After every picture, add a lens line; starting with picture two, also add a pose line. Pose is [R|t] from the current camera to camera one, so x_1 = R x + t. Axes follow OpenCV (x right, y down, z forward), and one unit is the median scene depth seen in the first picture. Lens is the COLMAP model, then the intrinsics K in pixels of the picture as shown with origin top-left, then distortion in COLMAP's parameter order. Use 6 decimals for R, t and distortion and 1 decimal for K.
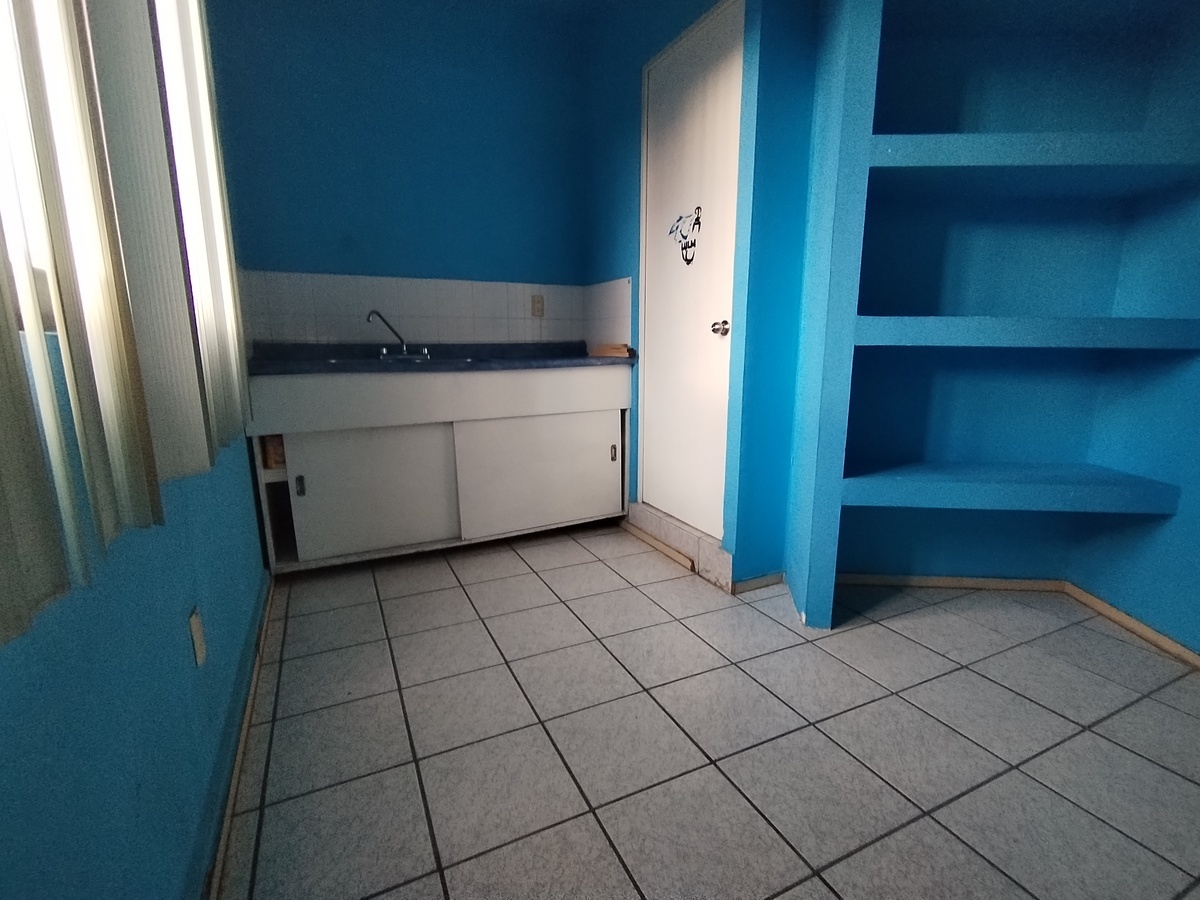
lens RADIAL K [[564.4, 0, 595.3], [0, 564.4, 452.0], [0, 0, 1]] dist [0.006840, -0.007130]
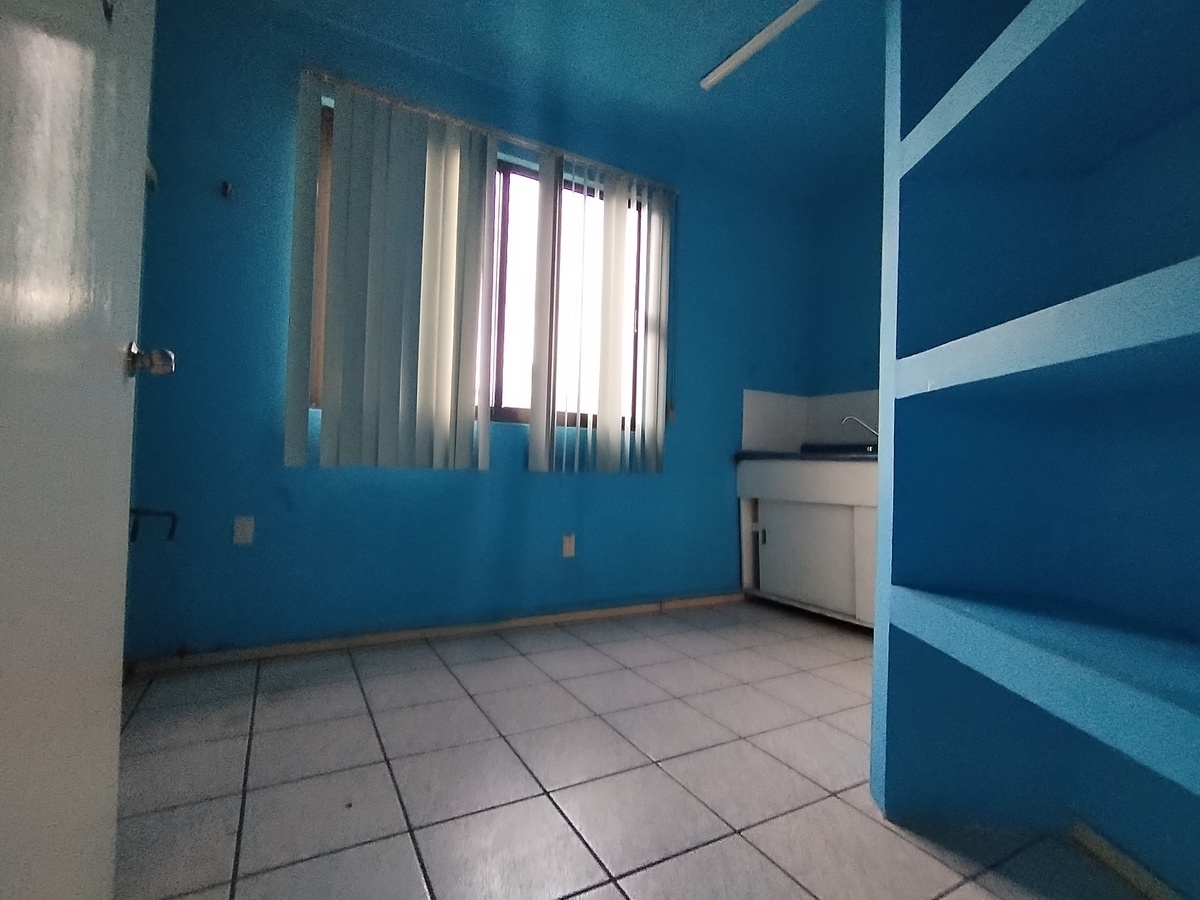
lens RADIAL K [[564.4, 0, 596.9], [0, 564.4, 450.4], [0, 0, 1]] dist [0.006840, -0.007130]
pose [[0.066726, -0.021719, -0.997535, 1.036116], [-0.224654, 0.973765, -0.036229, -0.006184], [0.972151, 0.226517, 0.060096, 0.518214]]
